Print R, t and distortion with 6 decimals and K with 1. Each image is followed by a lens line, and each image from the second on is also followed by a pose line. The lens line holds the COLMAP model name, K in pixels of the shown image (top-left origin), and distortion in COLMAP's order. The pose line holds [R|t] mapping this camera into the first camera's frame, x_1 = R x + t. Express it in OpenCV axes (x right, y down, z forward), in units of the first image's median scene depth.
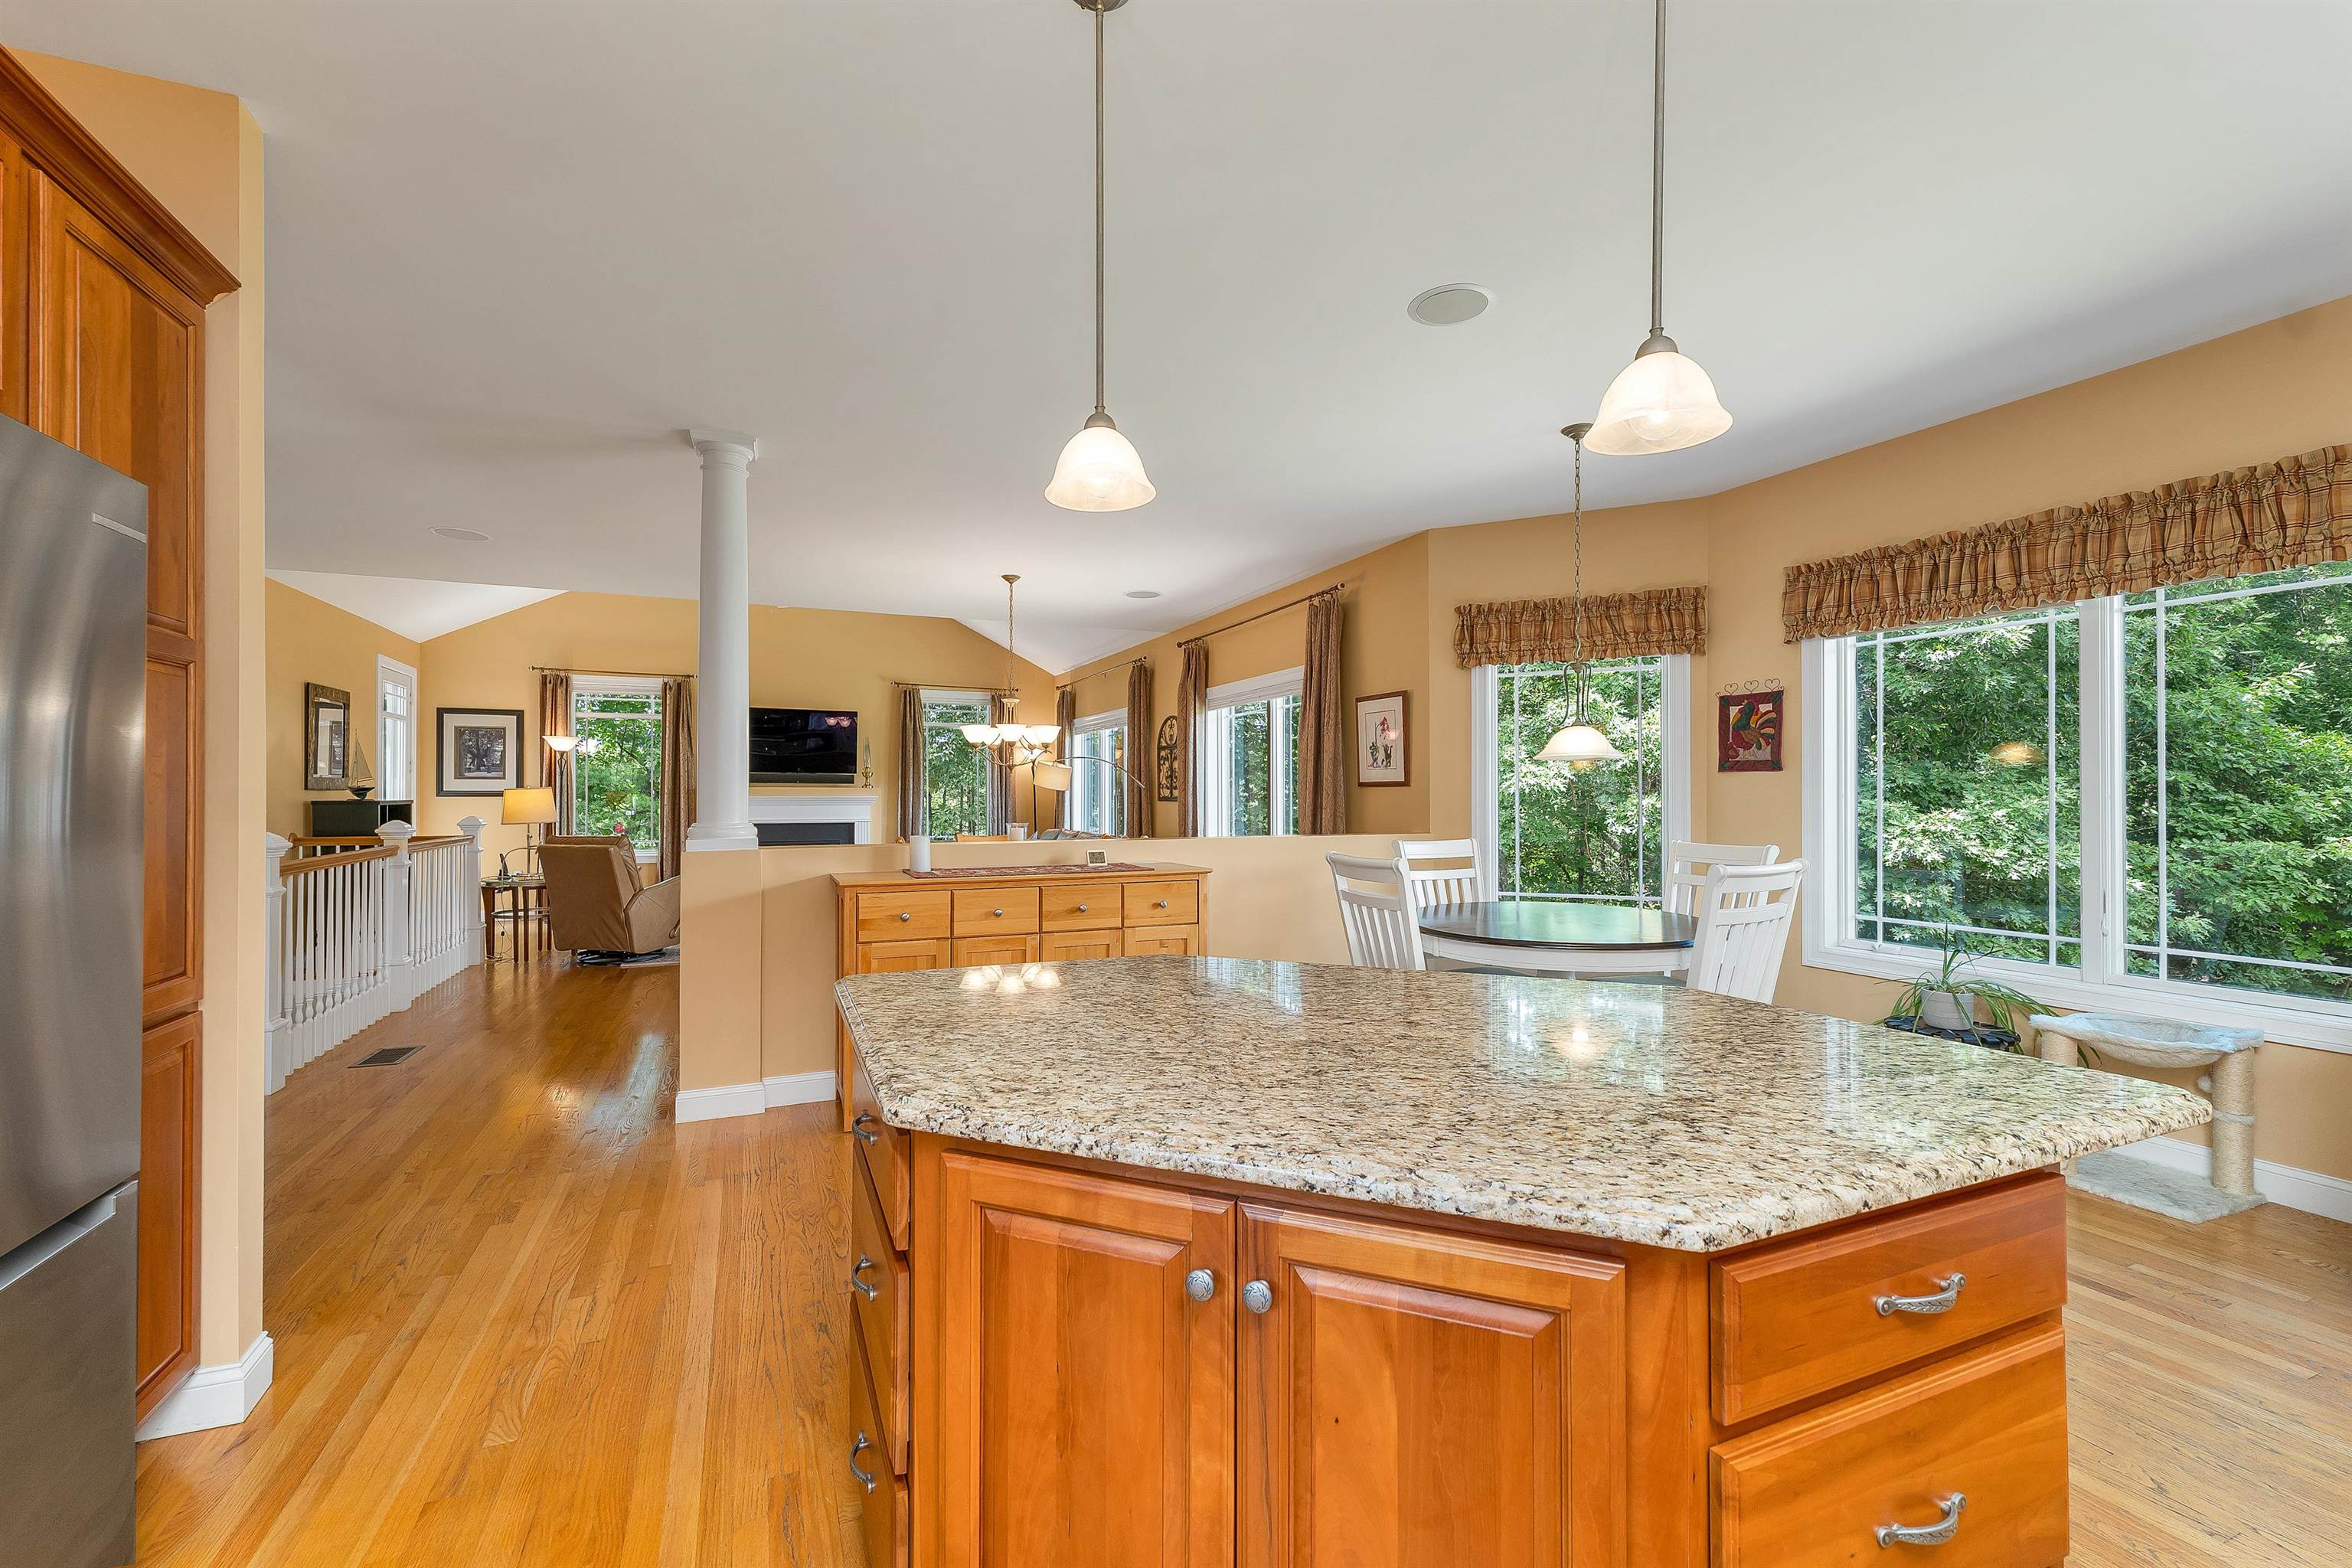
lens RADIAL K [[988.1, 0, 1160.7], [0, 988.1, 781.3], [0, 0, 1]] dist [0.002881, 0.000587]
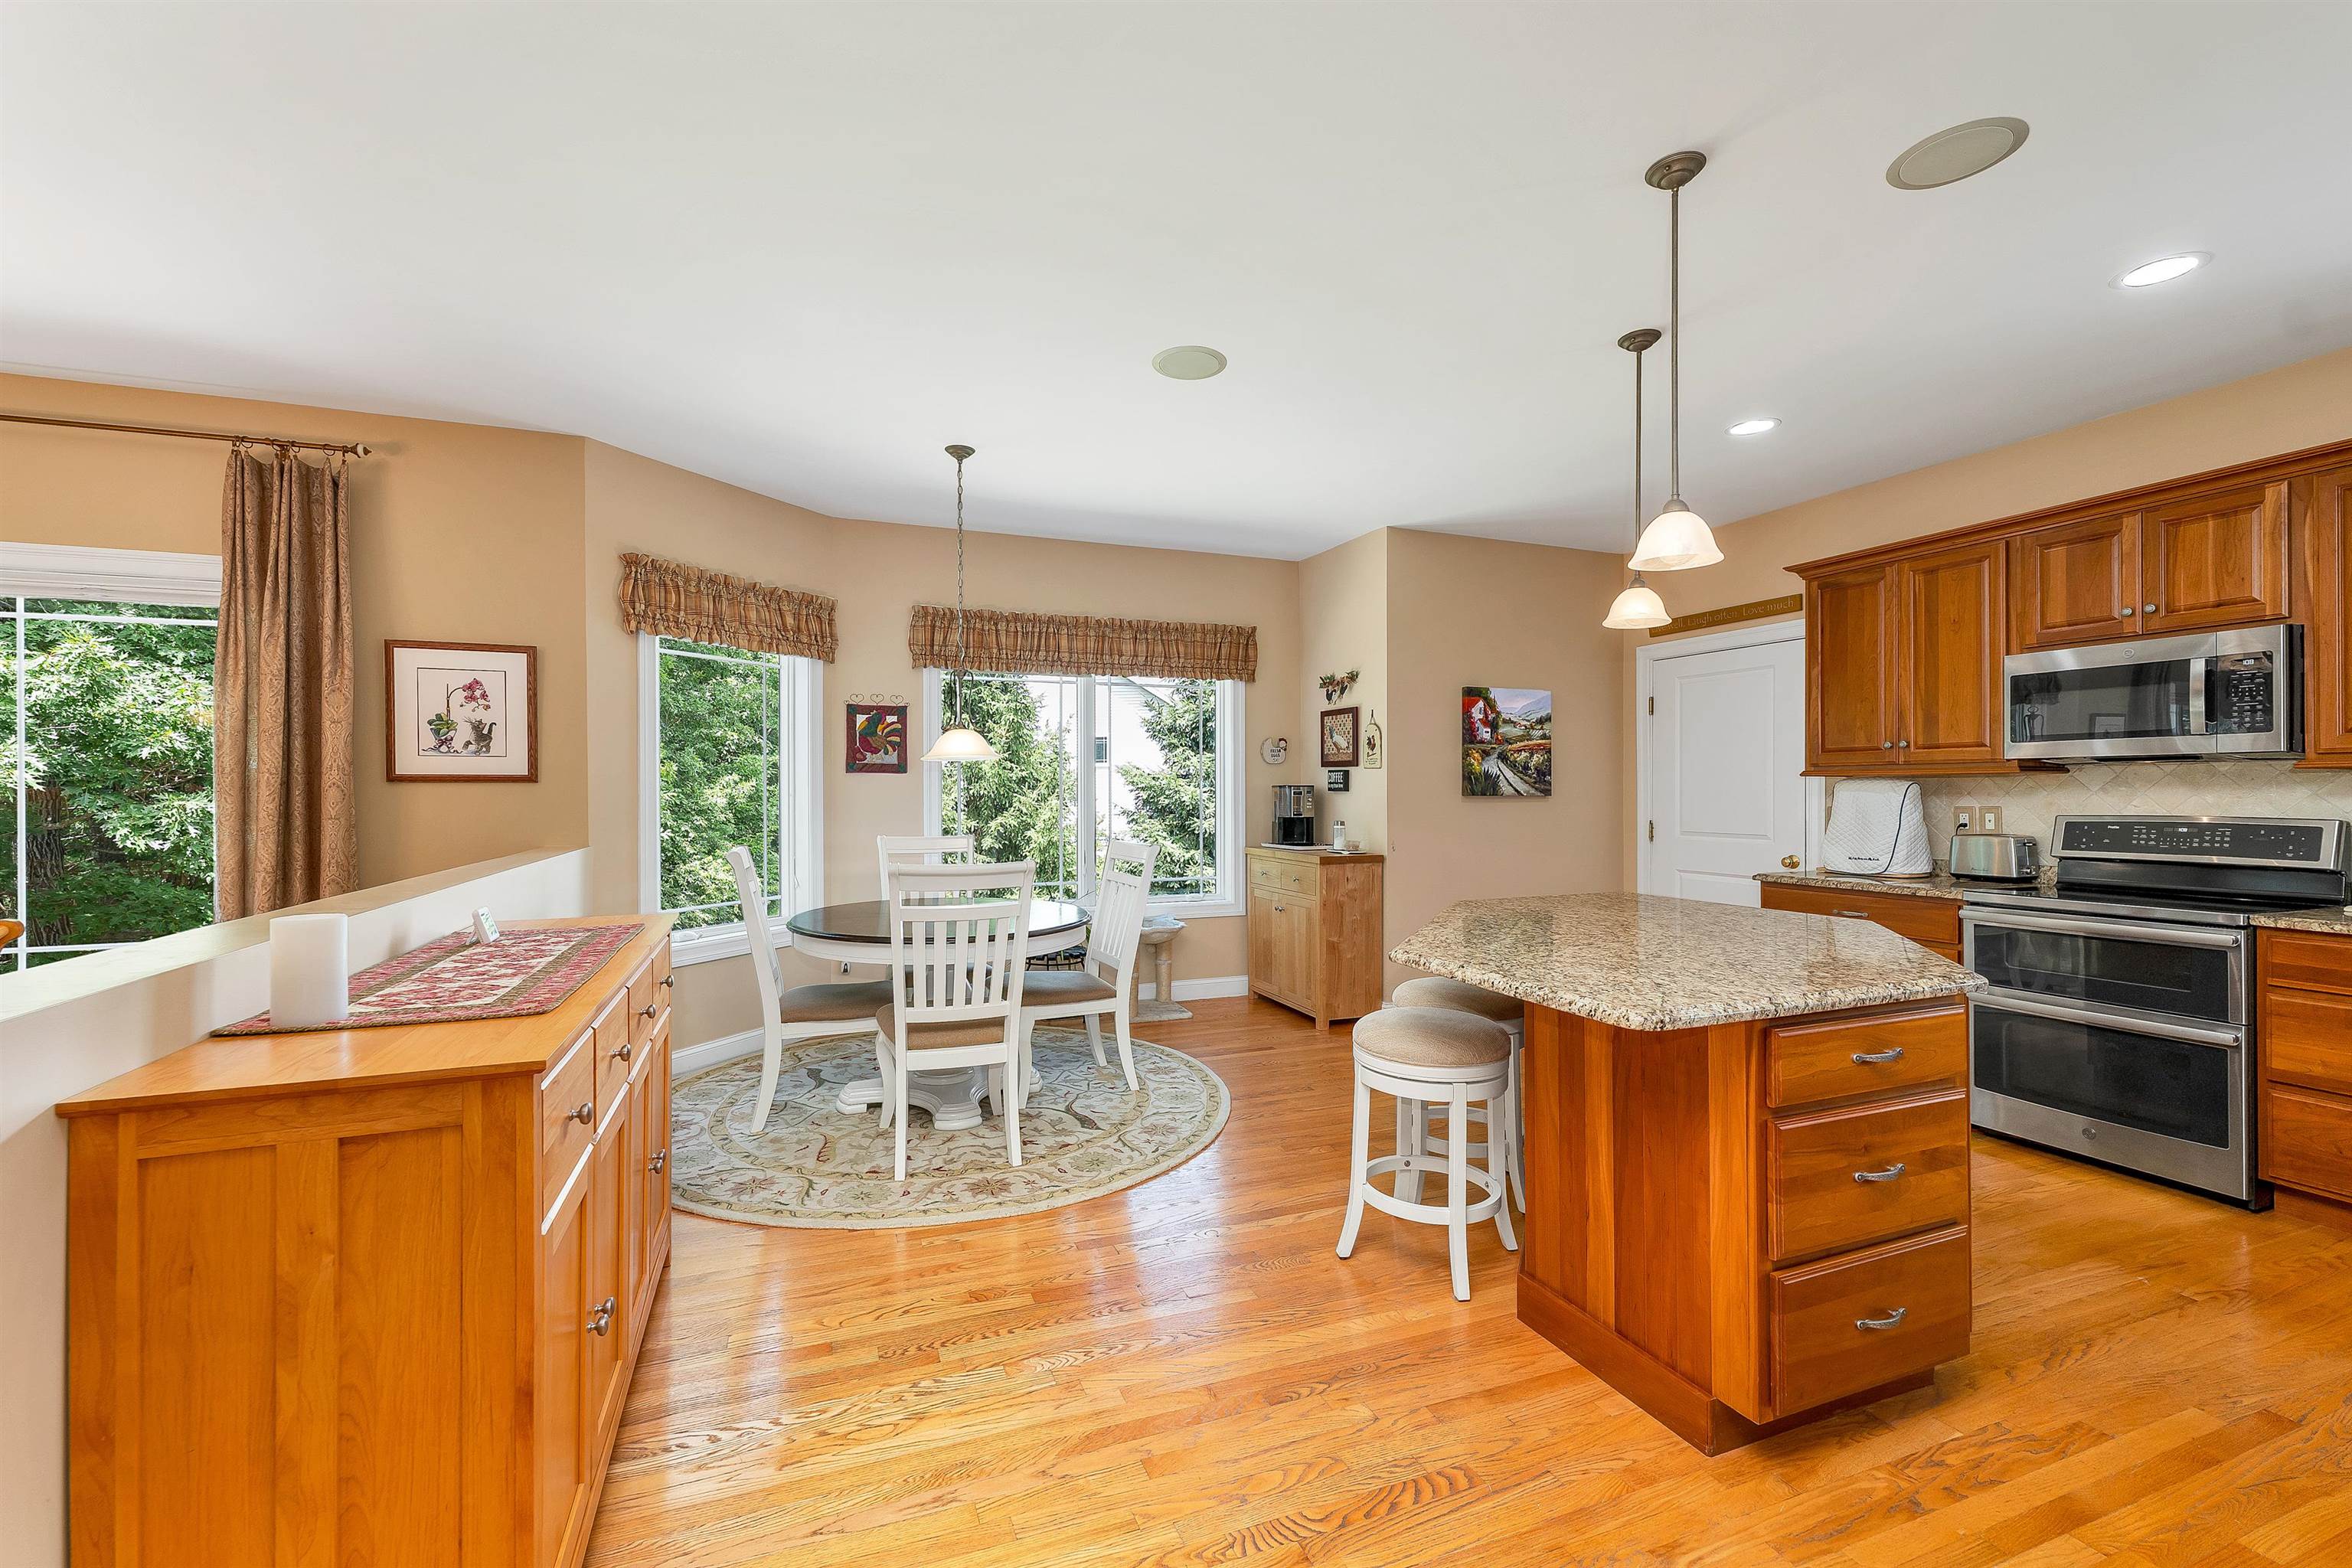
lens RADIAL K [[959.6, 0, 1164.8], [0, 959.6, 792.1], [0, 0, 1]] dist [0.001556, 0.000470]
pose [[0.028080, -0.000232, 0.999606, -0.283614], [-0.011045, 0.999939, 0.000542, 0.004501], [-0.999545, -0.011056, 0.028076, 0.351385]]
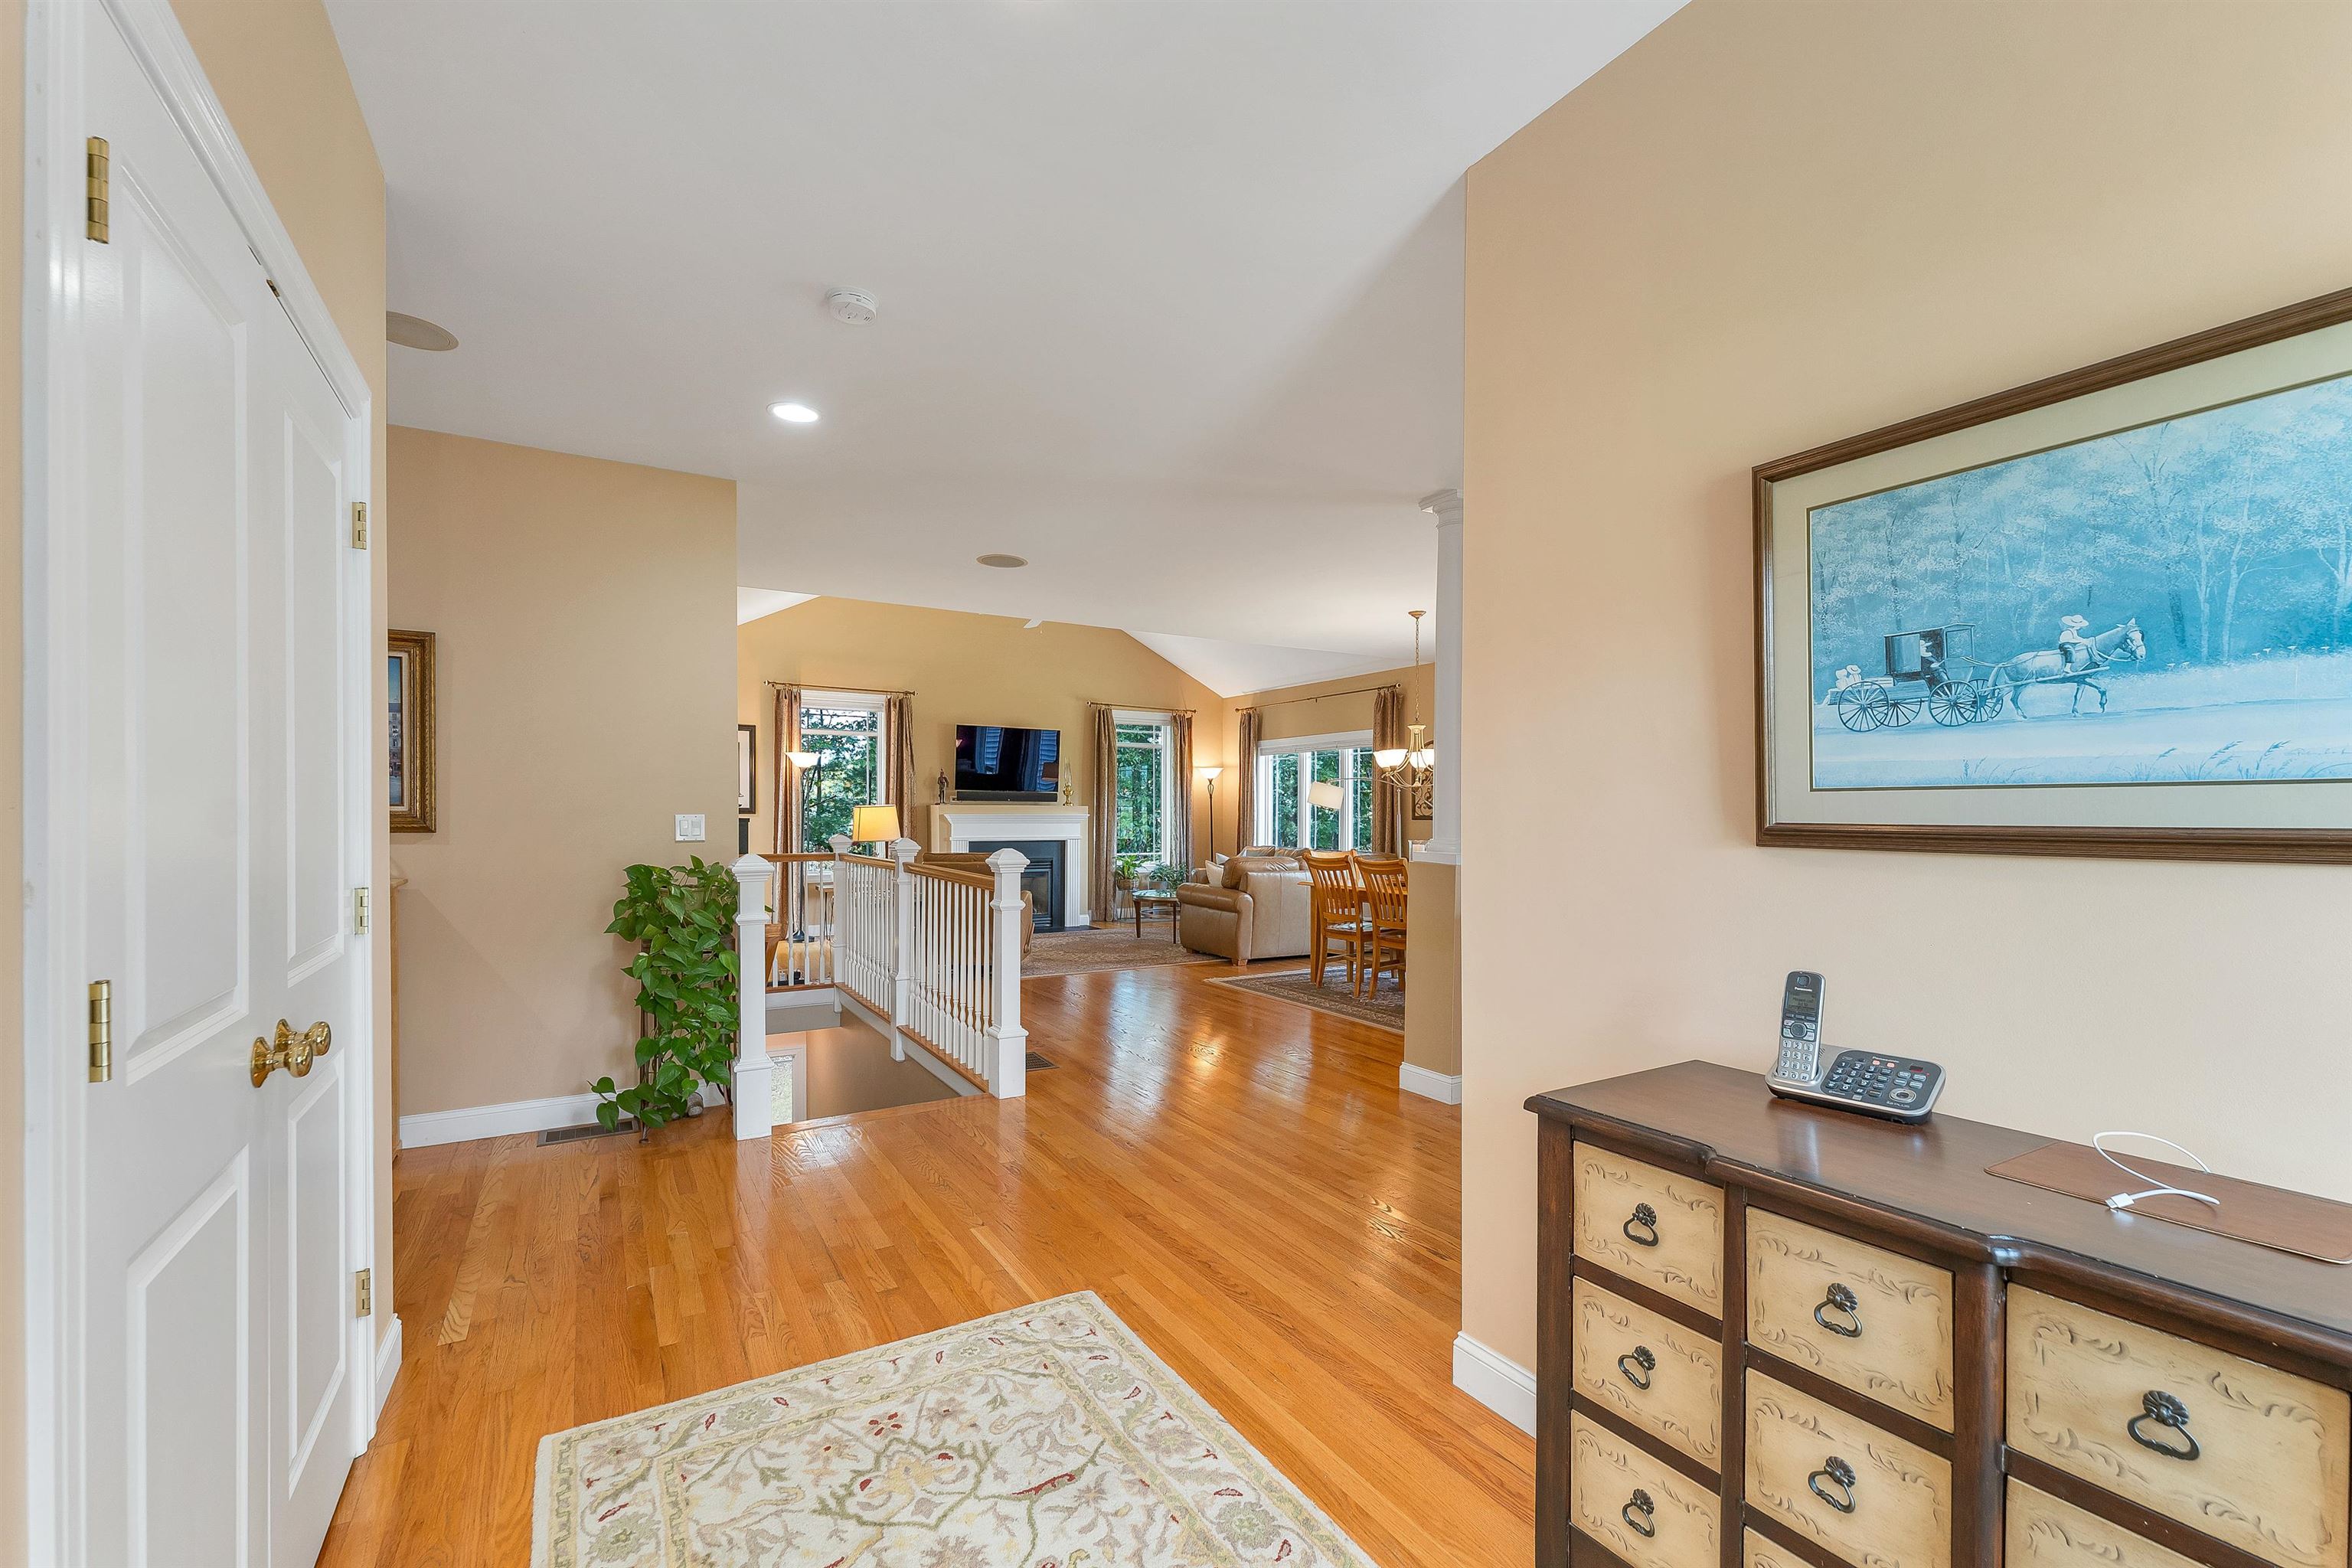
lens RADIAL K [[993.3, 0, 1164.1], [0, 993.3, 797.8], [0, 0, 1]] dist [0.001757, 0.000462]
pose [[0.991054, 0.004633, 0.133383, -0.441218], [-0.004482, 0.999989, -0.001437, -0.000574], [-0.133388, 0.000826, 0.991064, -0.033370]]
